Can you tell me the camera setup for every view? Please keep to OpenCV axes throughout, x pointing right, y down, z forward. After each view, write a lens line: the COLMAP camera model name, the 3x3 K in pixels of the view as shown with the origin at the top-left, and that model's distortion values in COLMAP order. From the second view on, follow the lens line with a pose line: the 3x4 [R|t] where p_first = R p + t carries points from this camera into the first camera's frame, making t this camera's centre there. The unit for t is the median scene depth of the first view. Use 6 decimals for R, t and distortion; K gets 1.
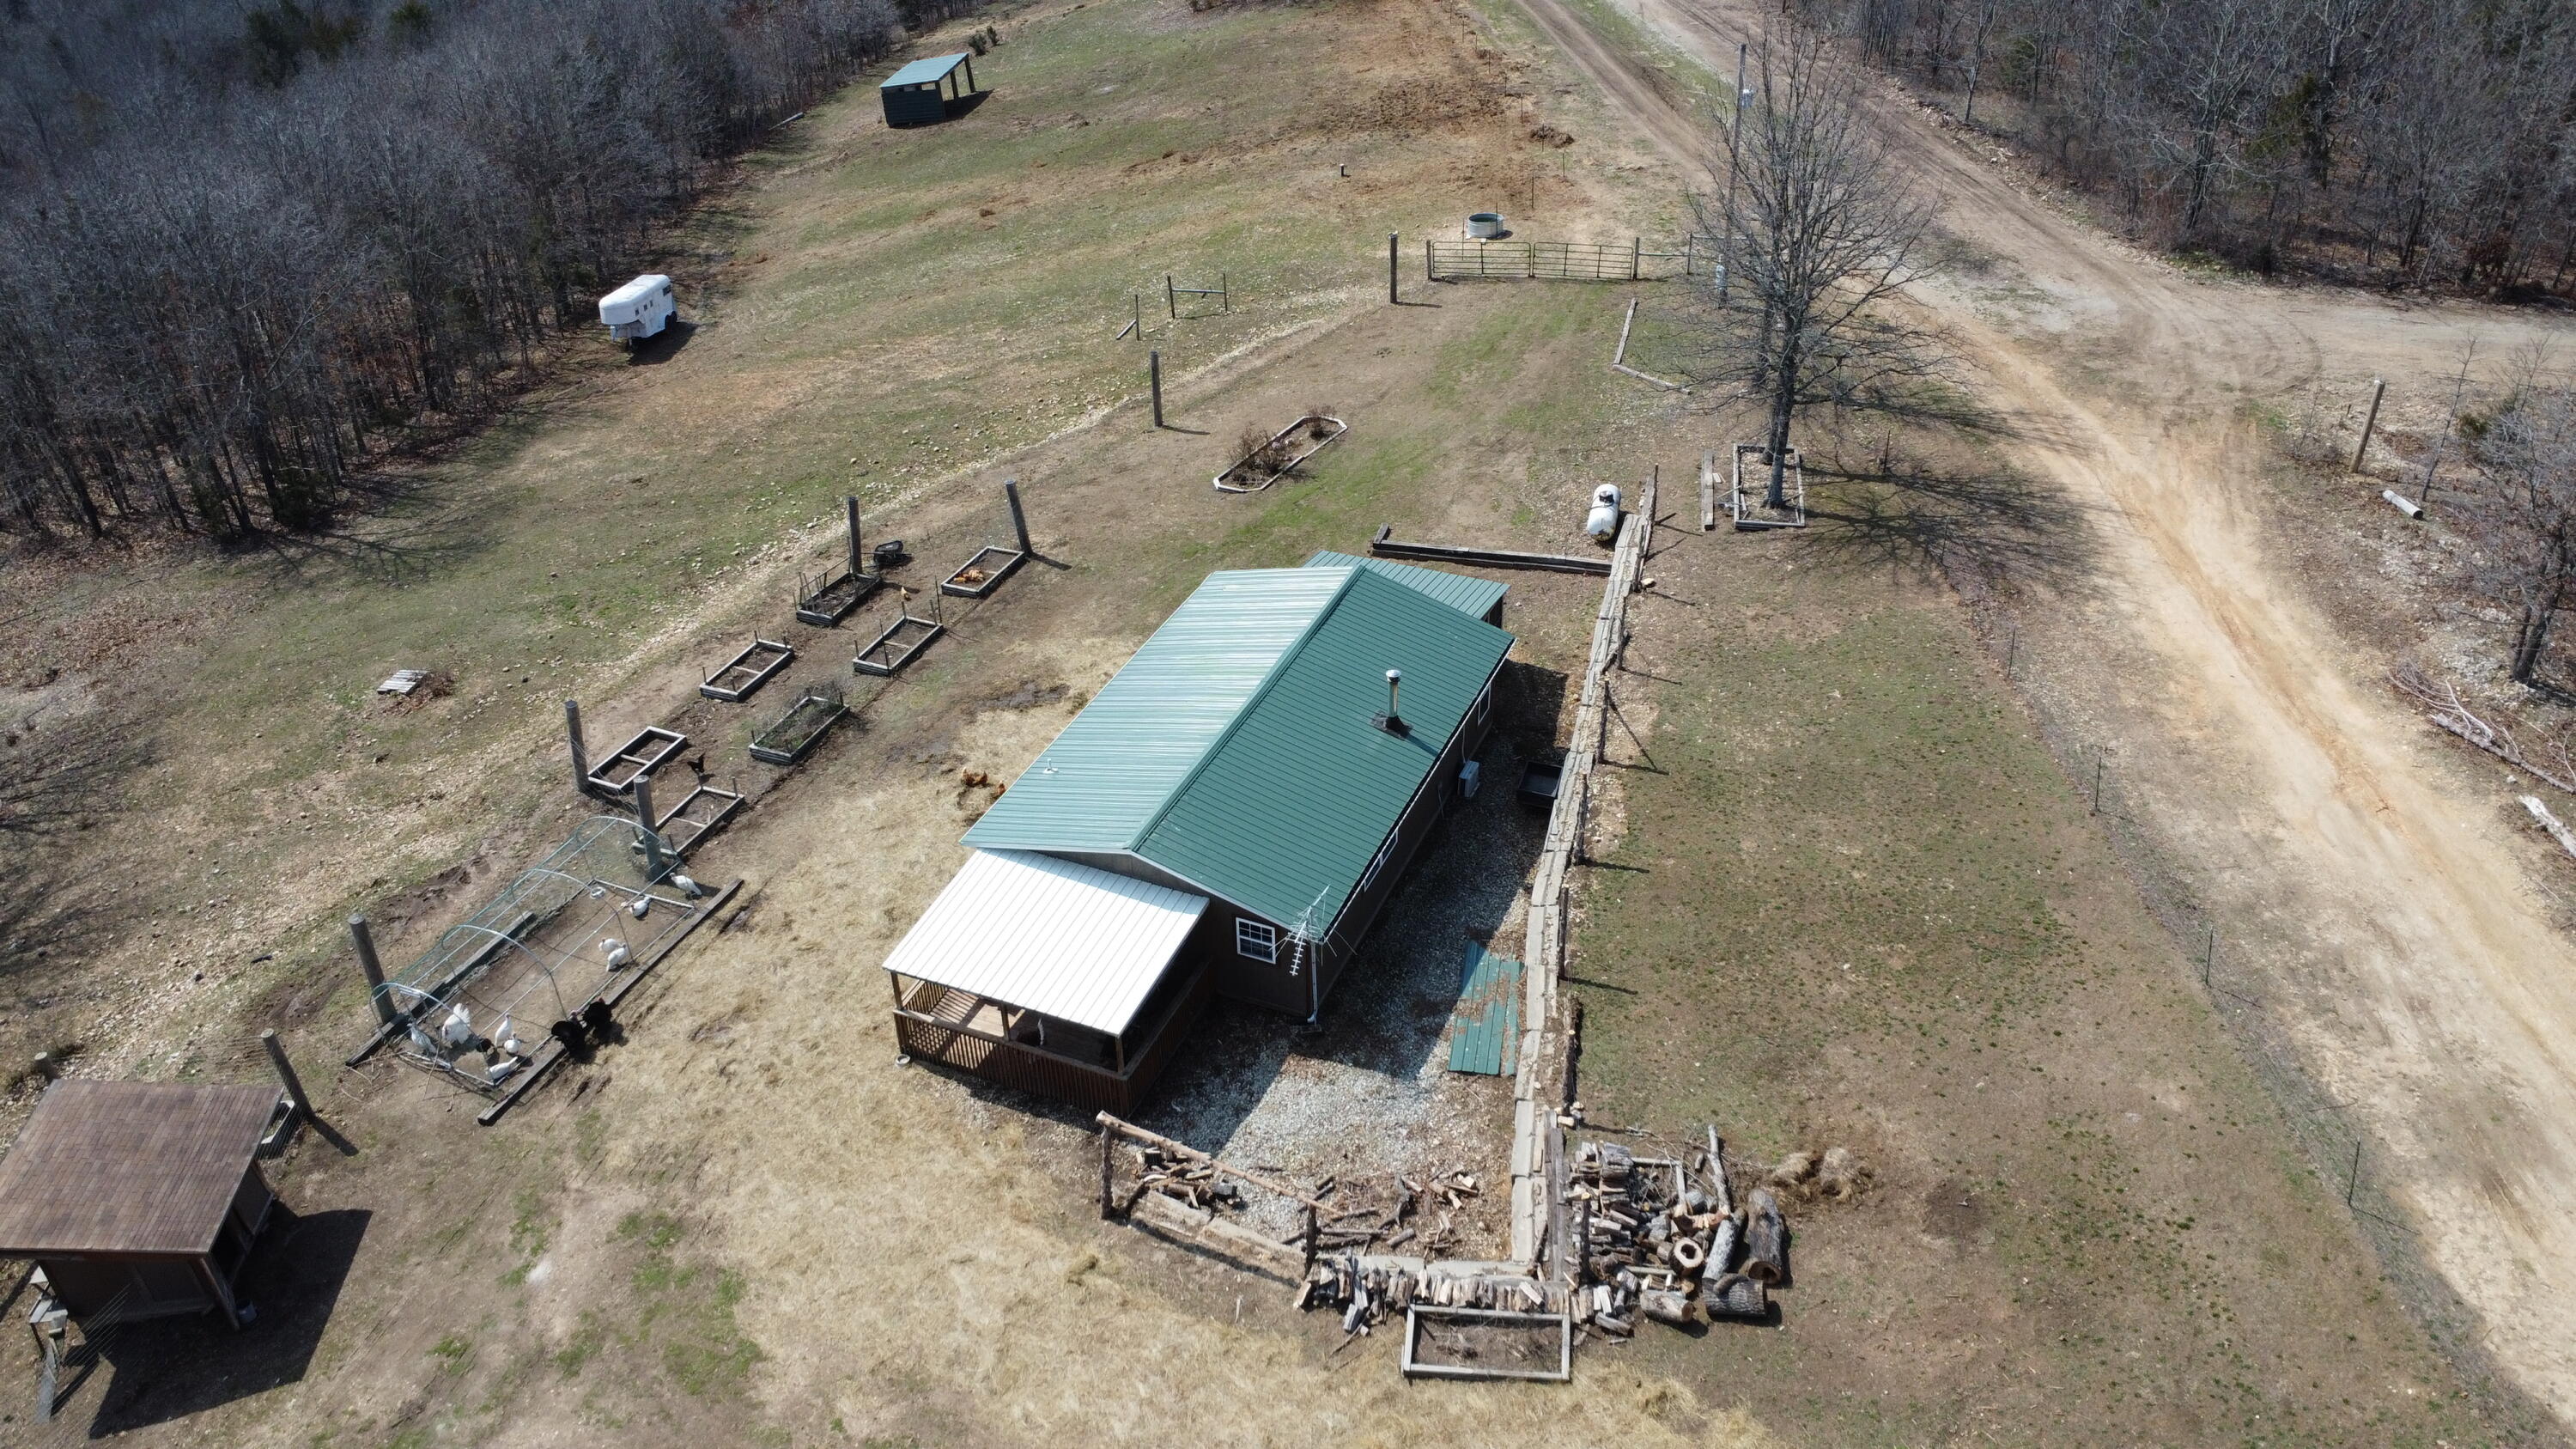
lens RADIAL K [[1870.9, 0, 1284.7], [0, 1870.9, 708.1], [0, 0, 1]] dist [-0.019687, -0.023549]
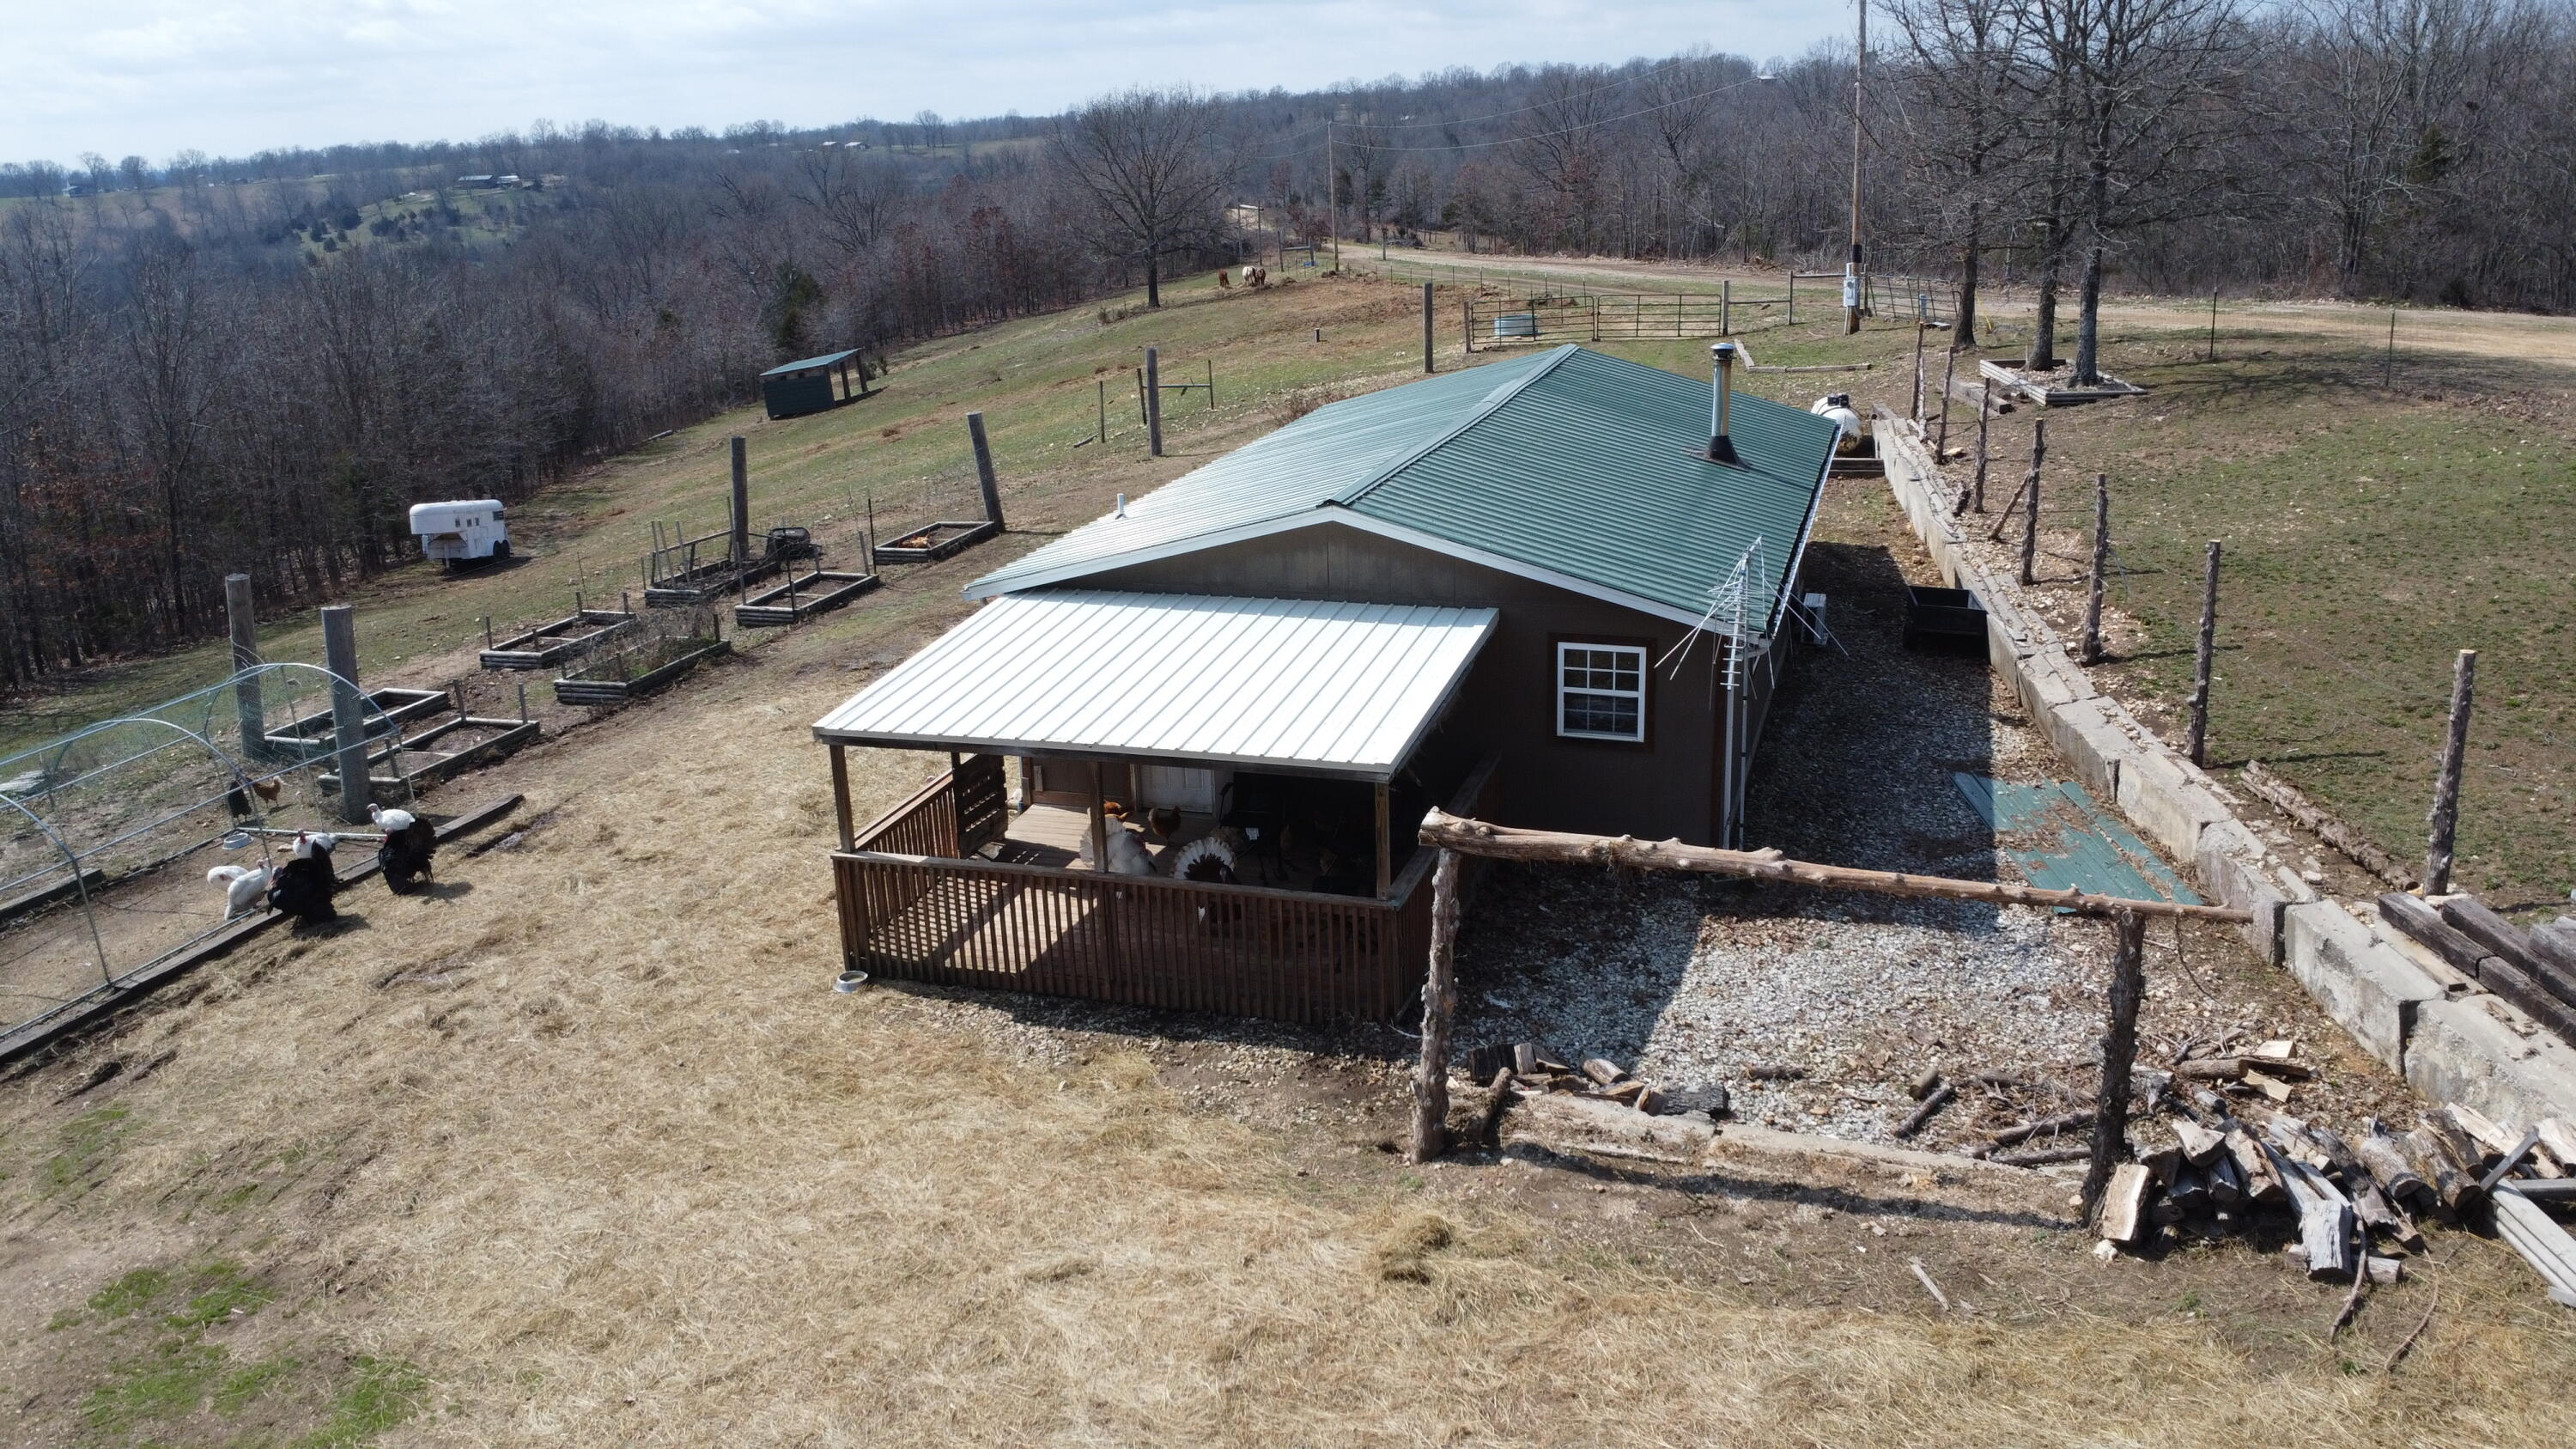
lens RADIAL K [[1877.4, 0, 1279.6], [0, 1877.4, 697.4], [0, 0, 1]] dist [-0.029692, -0.004943]
pose [[0.996520, -0.039630, 0.073328, -0.126328], [0.058548, 0.958969, -0.277399, 0.241929], [-0.059326, 0.280727, 0.957952, 0.519545]]
